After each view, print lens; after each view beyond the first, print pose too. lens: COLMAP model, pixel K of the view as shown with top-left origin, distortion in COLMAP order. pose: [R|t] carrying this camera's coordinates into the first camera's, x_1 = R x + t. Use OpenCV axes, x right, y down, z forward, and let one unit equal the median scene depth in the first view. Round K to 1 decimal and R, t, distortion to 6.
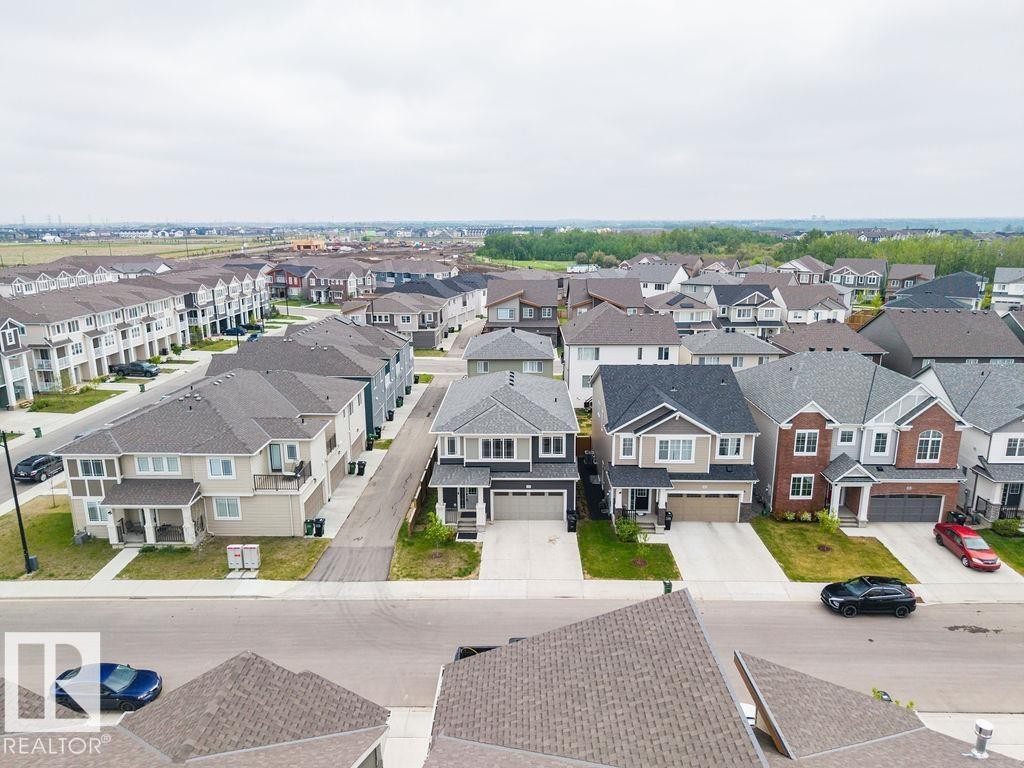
lens RADIAL K [[691.1, 0, 501.7], [0, 691.1, 378.3], [0, 0, 1]] dist [0.034010, -0.034634]
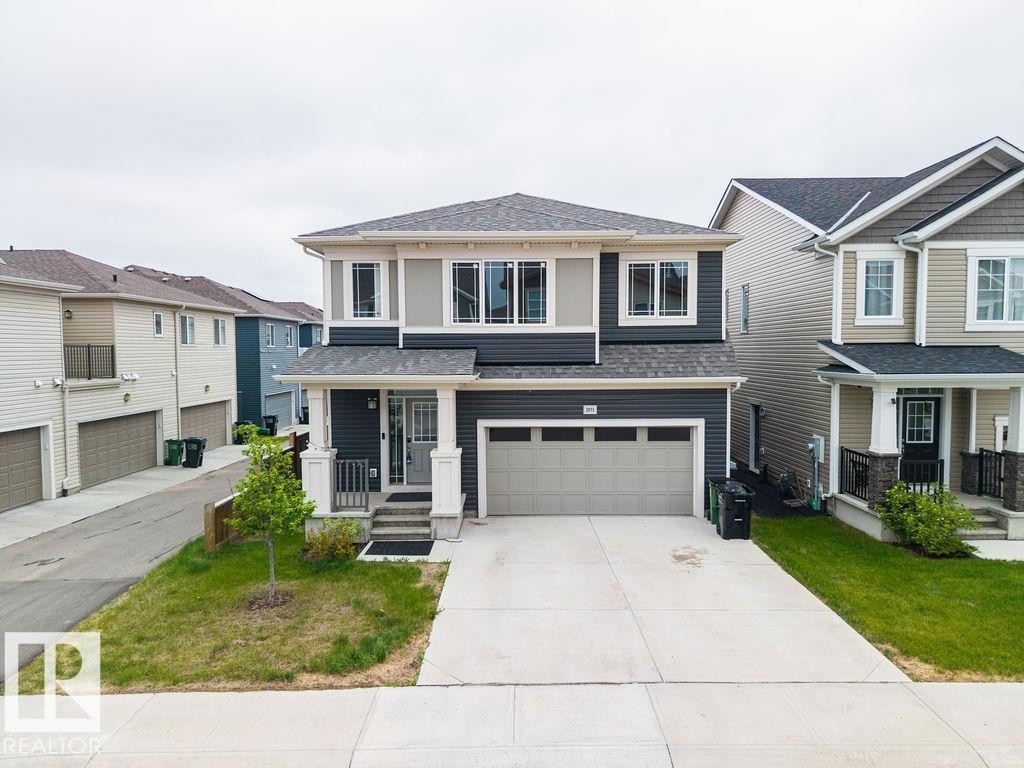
lens RADIAL K [[691.1, 0, 506.1], [0, 691.1, 388.3], [0, 0, 1]] dist [0.034010, -0.034634]
pose [[0.999811, -0.000652, 0.019426, -0.008863], [0.003841, 0.986356, -0.164583, 0.203398], [-0.019054, 0.164627, 0.986172, 0.670616]]
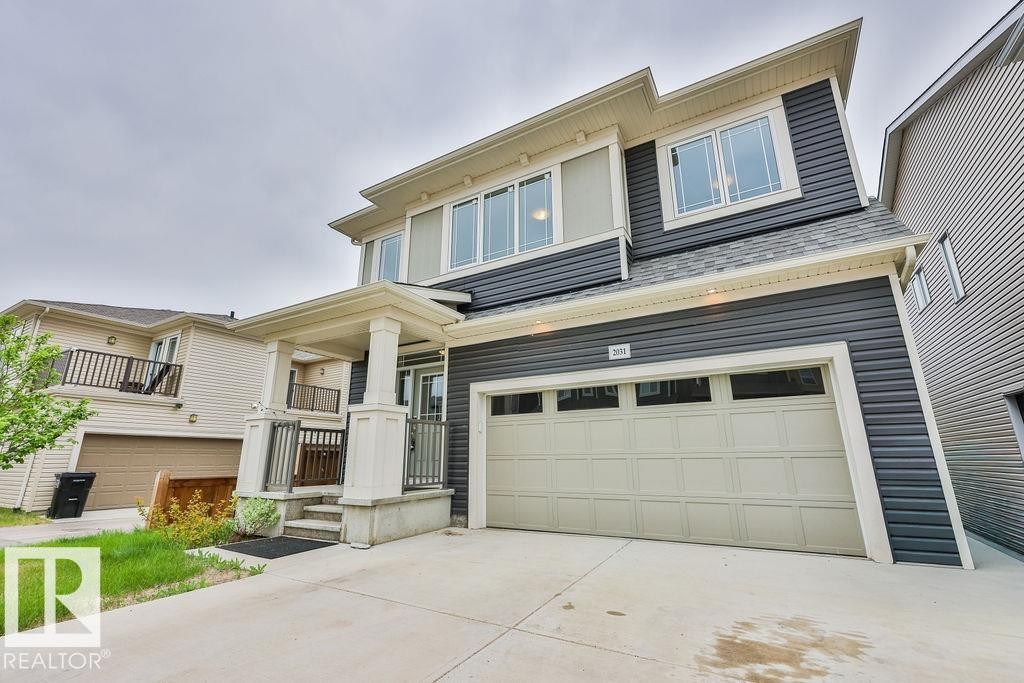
lens RADIAL K [[437.1, 0, 517.1], [0, 437.1, 341.5], [0, 0, 1]] dist [-0.002140, 0.000533]
pose [[0.879514, -0.123185, -0.459653, 0.073545], [-0.105959, 0.890972, -0.441522, 0.217744], [0.463926, 0.437029, 0.770570, 0.888084]]
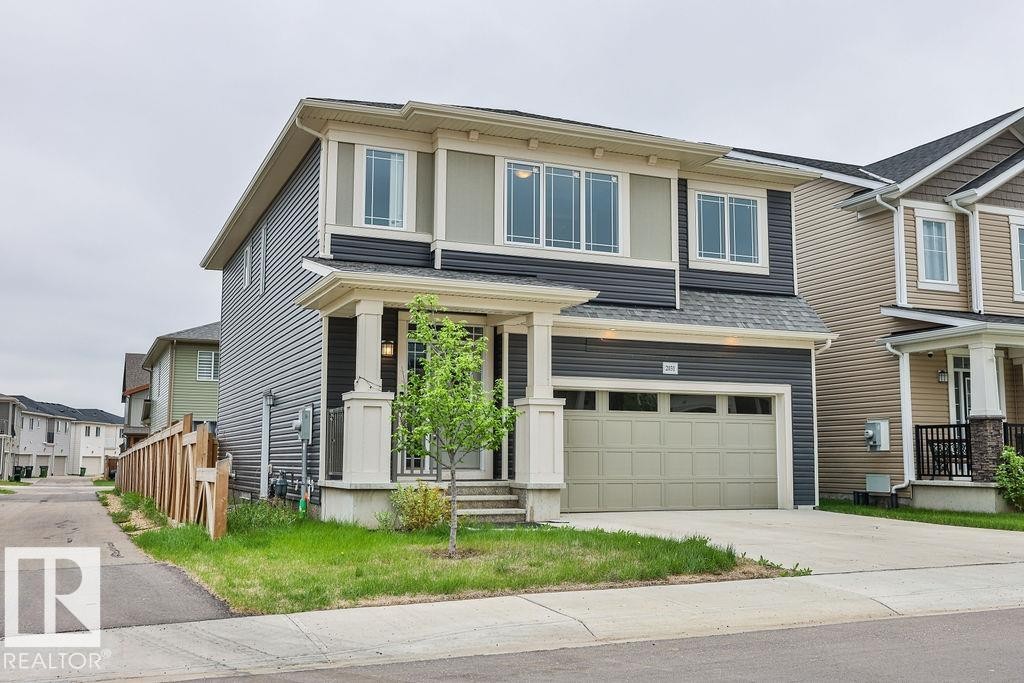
lens RADIAL K [[1028.7, 0, 512.7], [0, 1028.7, 341.7], [0, 0, 1]] dist [-0.012485, 0.000000]
pose [[0.910864, 0.058063, 0.408602, -0.175109], [0.082333, 0.944588, -0.317767, 0.267581], [-0.404411, 0.323084, 0.855610, 0.694568]]
